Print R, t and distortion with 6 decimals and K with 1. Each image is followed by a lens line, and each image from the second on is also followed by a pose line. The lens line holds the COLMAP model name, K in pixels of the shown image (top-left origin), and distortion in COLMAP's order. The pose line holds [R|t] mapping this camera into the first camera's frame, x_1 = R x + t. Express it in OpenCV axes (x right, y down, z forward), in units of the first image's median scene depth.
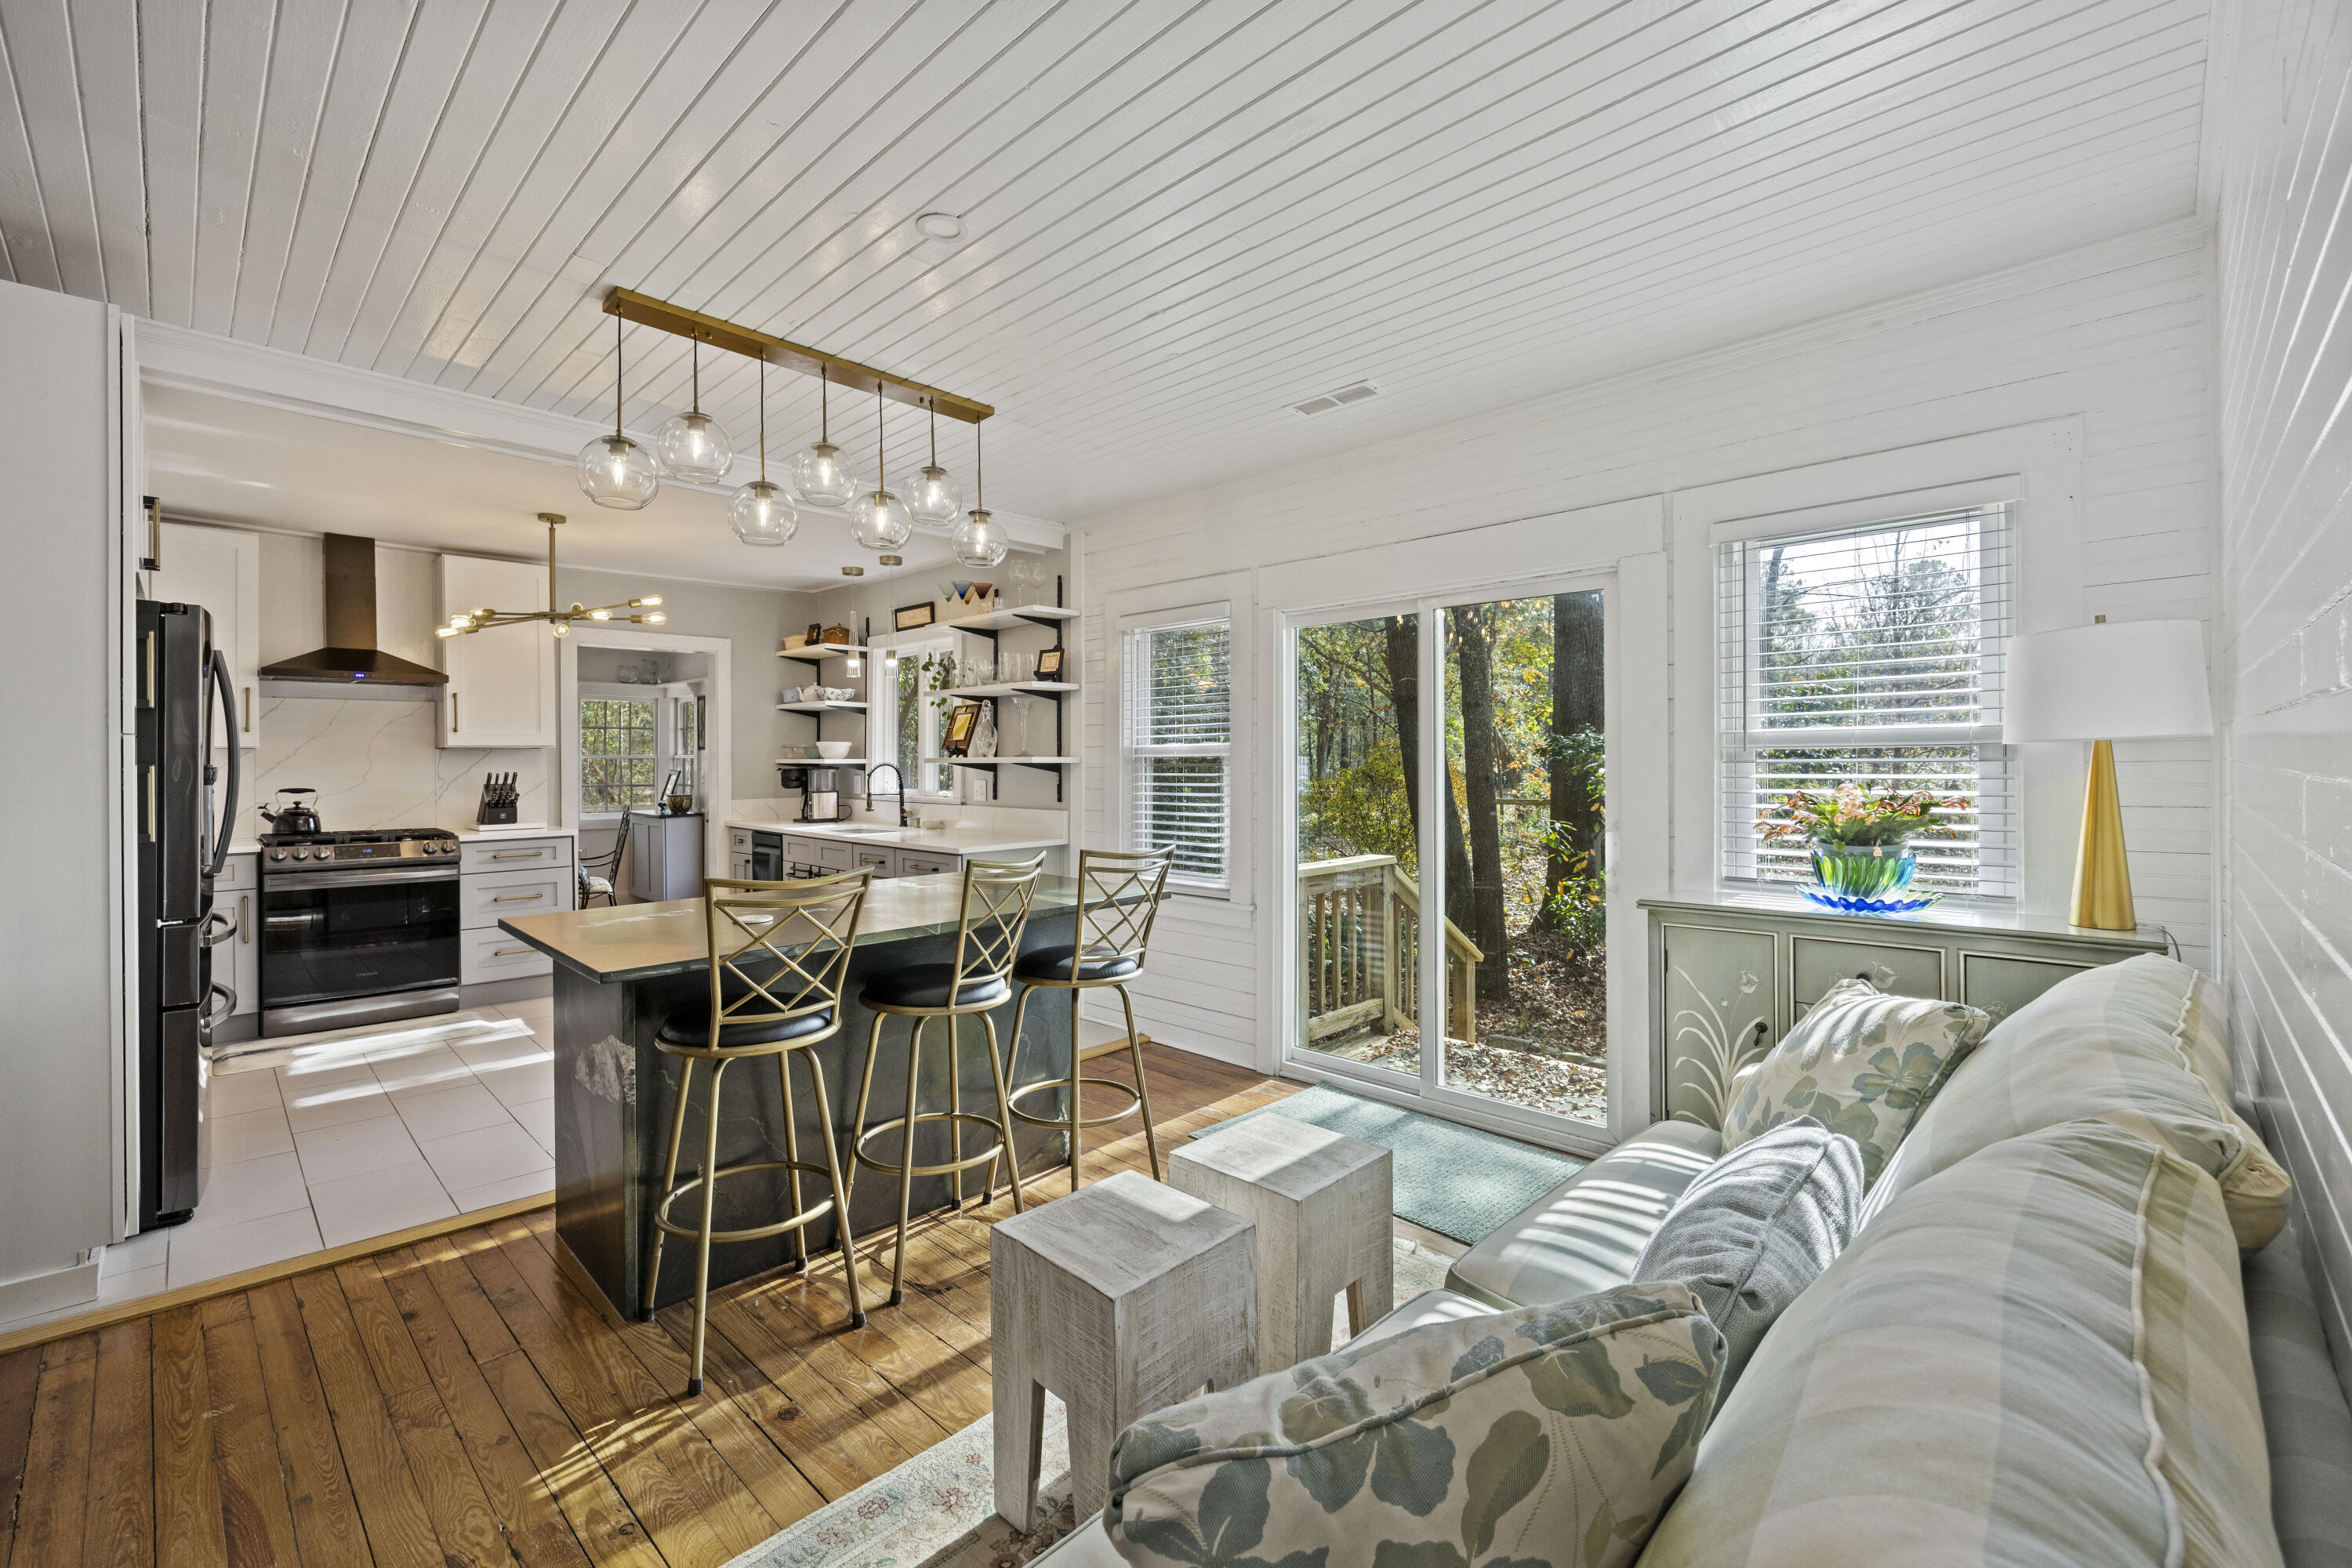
lens RADIAL K [[977.2, 0, 1166.7], [0, 977.2, 767.8], [0, 0, 1]] dist [-0.001622, -0.000219]
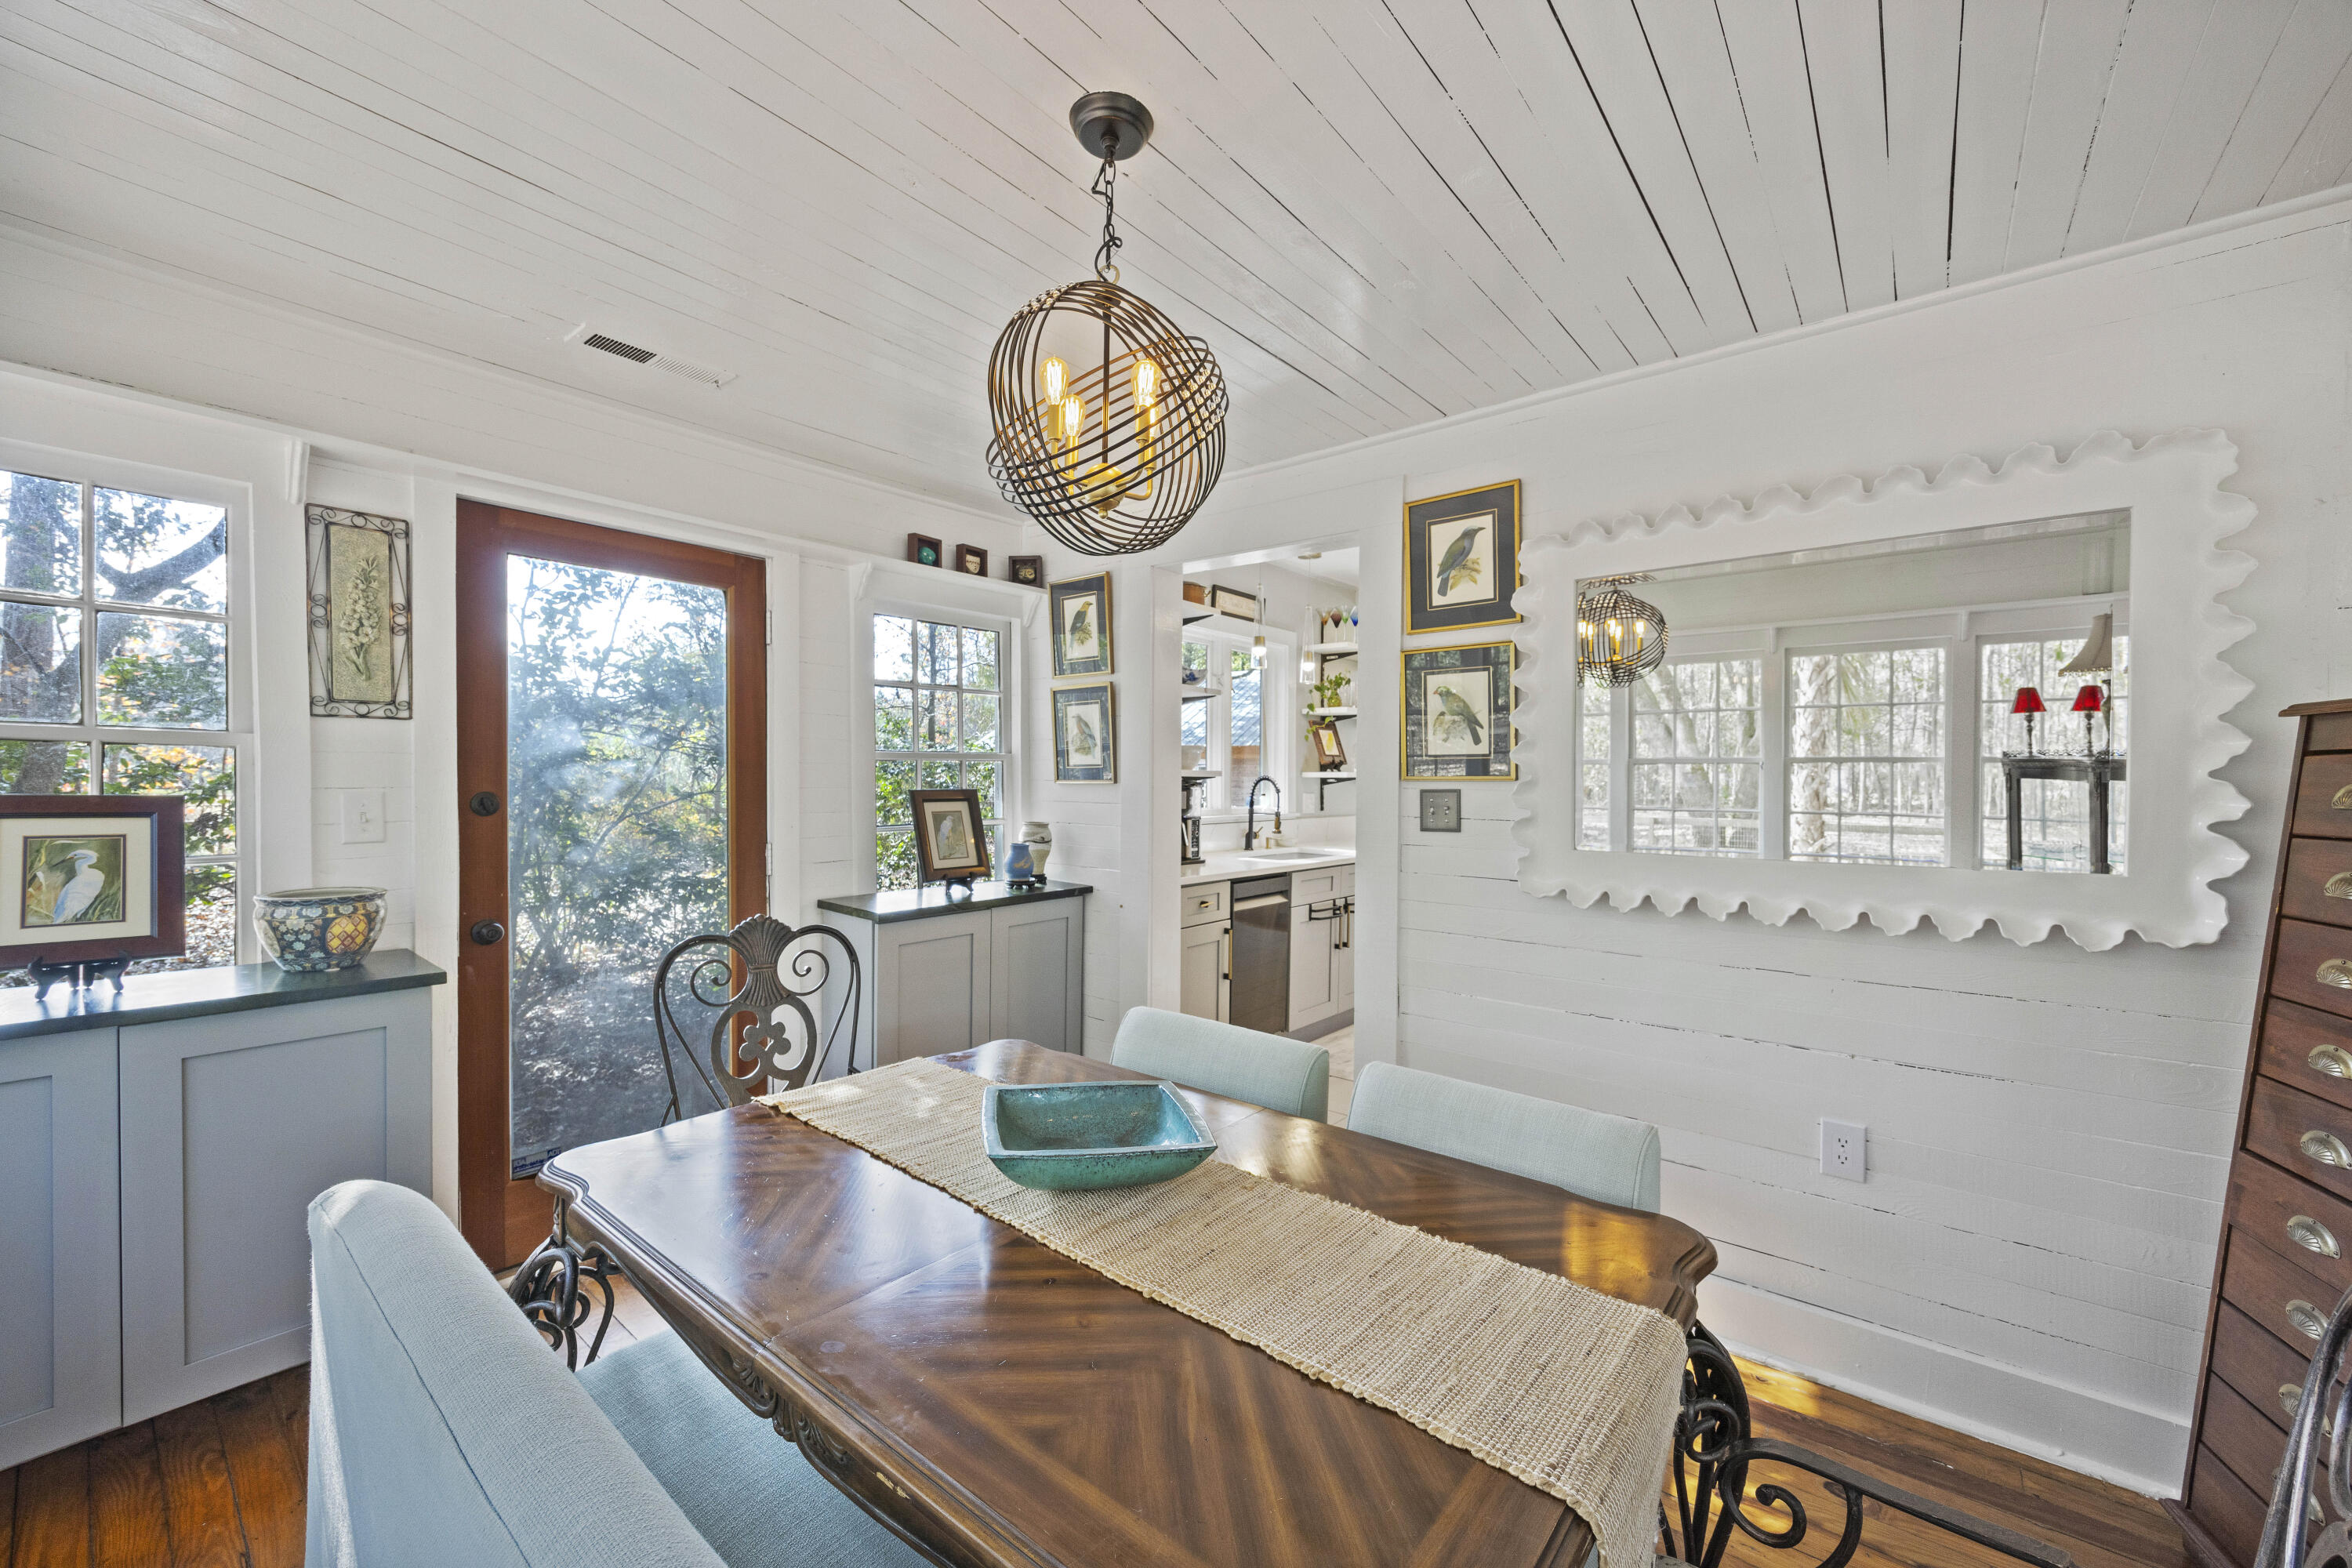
lens RADIAL K [[928.7, 0, 1169.9], [0, 928.7, 768.1], [0, 0, 1]] dist [-0.000883, -0.000039]
pose [[-0.094481, 0.009744, 0.995479, -1.230784], [0.002499, 0.999951, -0.009550, -0.006383], [-0.995524, 0.001586, -0.094501, 1.303622]]
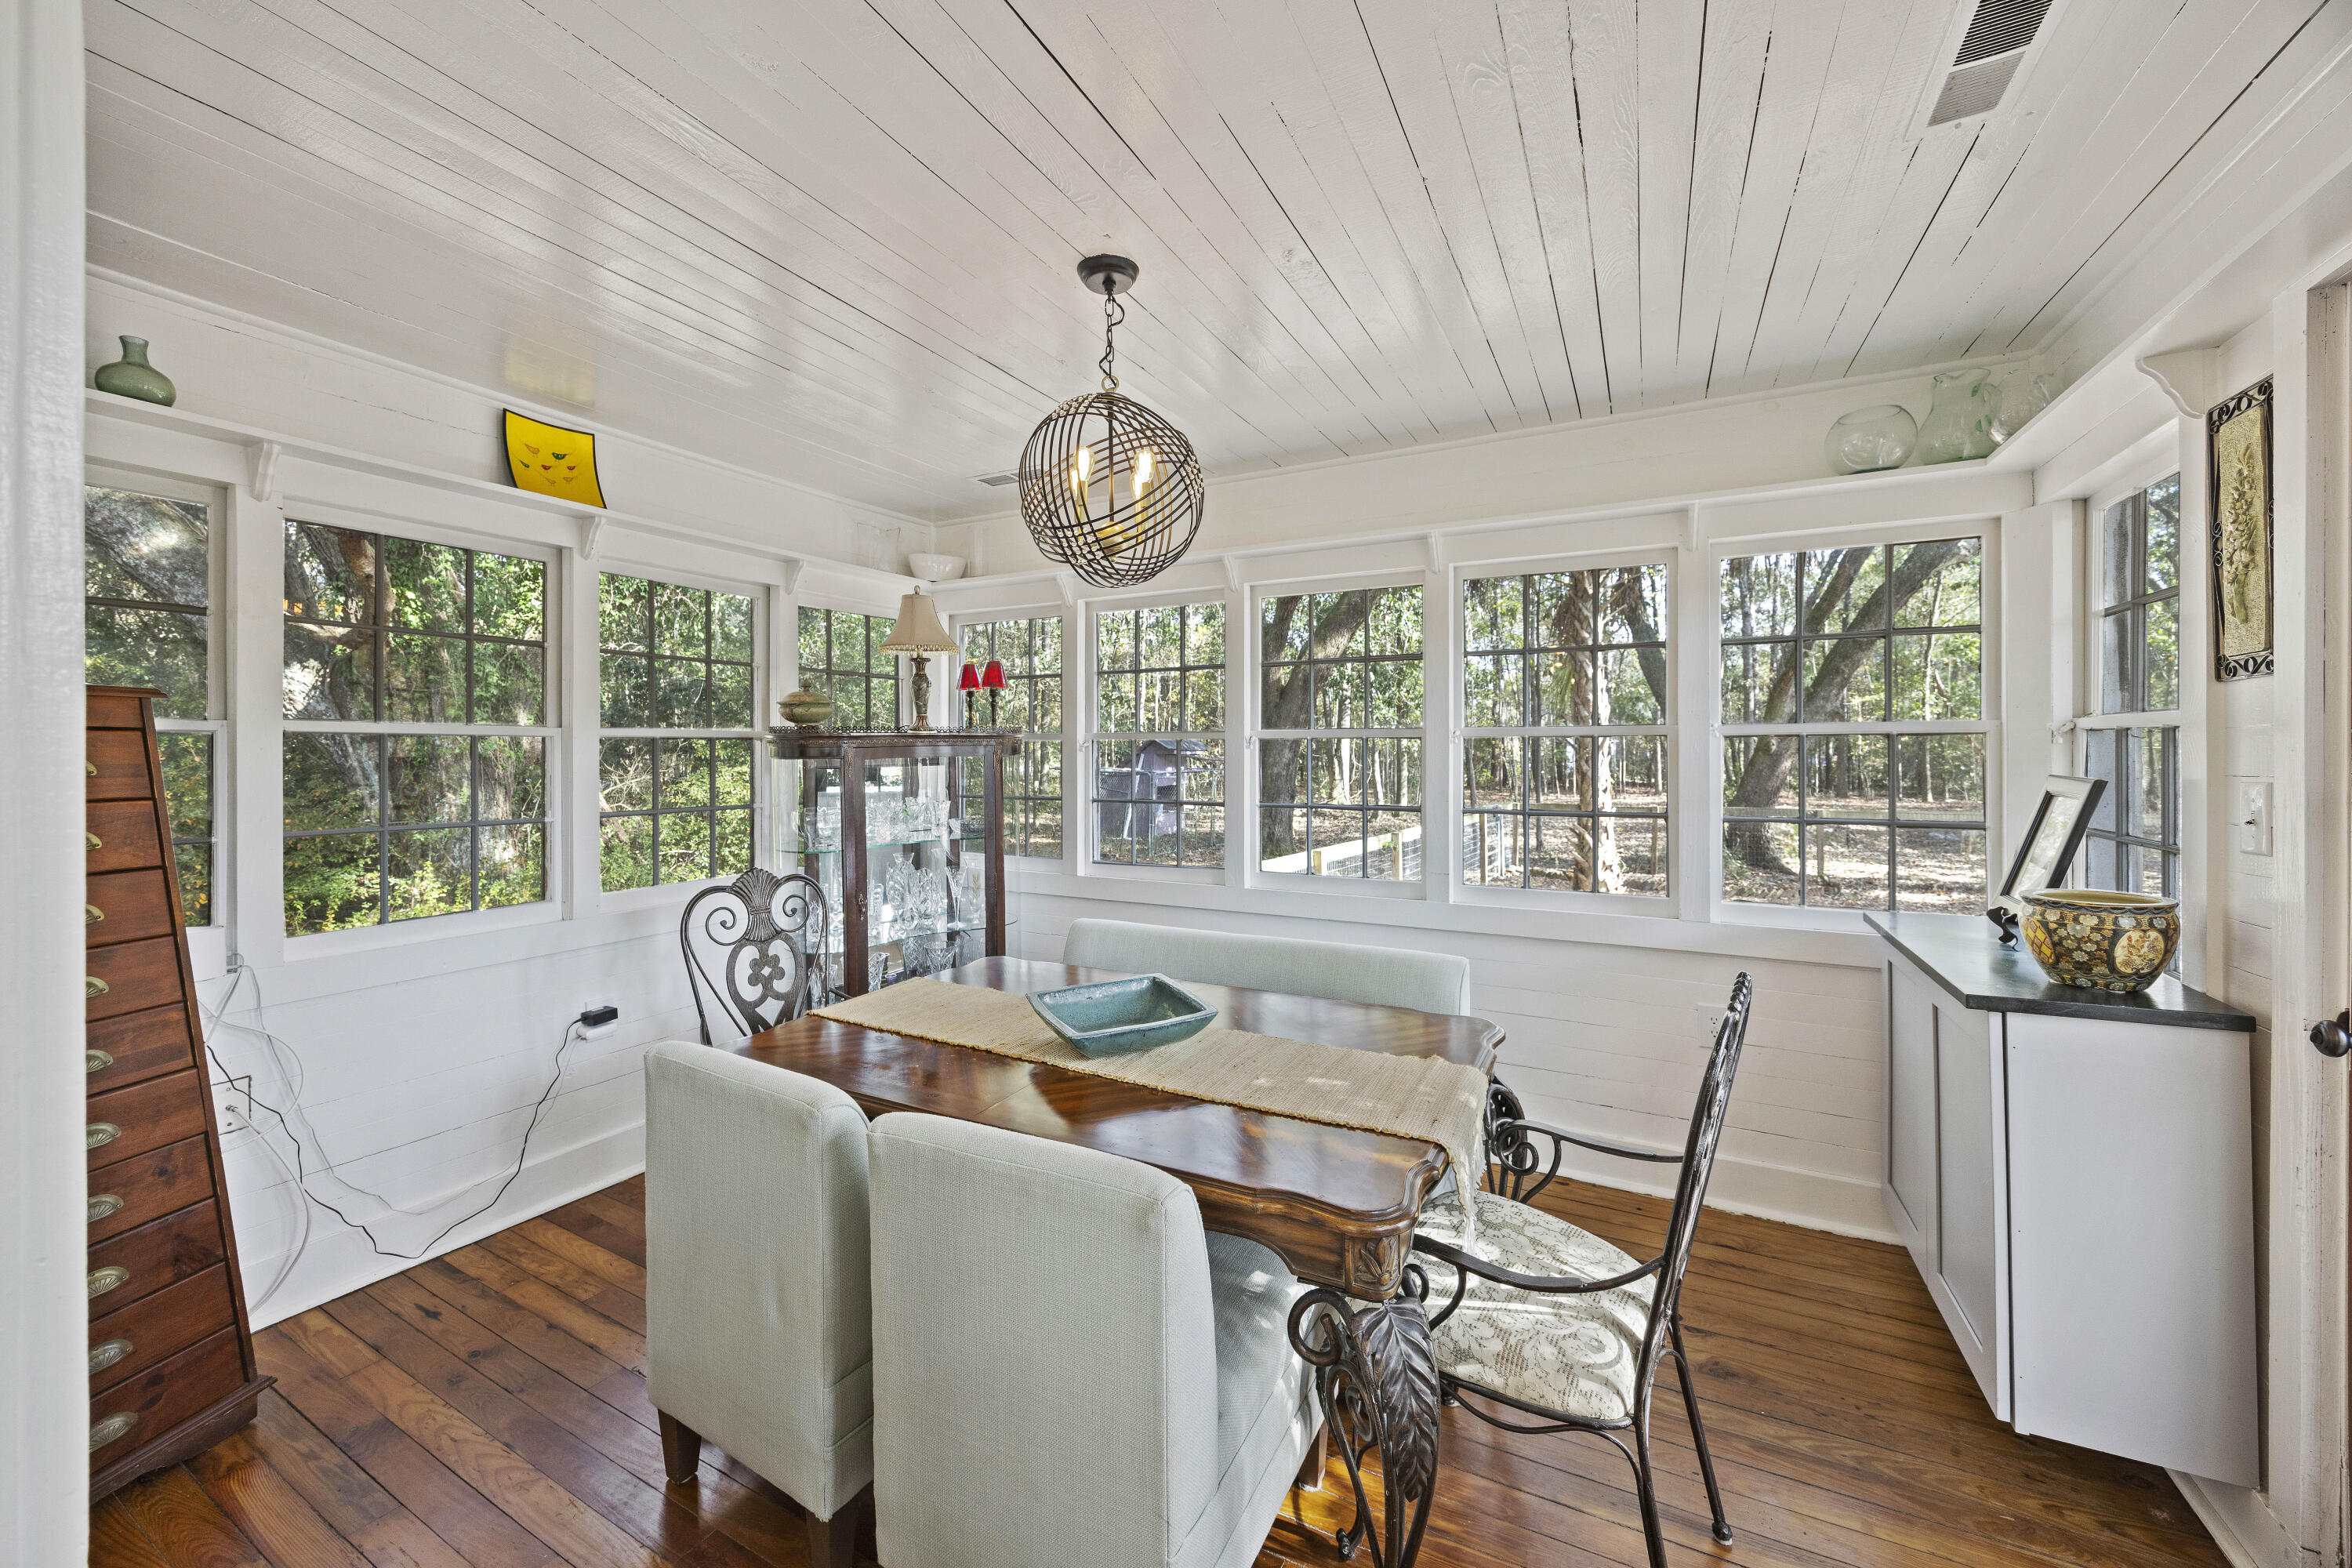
lens RADIAL K [[928.7, 0, 1169.9], [0, 928.7, 768.1], [0, 0, 1]] dist [-0.000883, -0.000039]
pose [[0.301160, 0.000432, -0.953574, -0.589181], [0.003036, 0.999994, 0.001412, -0.004809], [0.953569, -0.003320, 0.301157, 1.196939]]
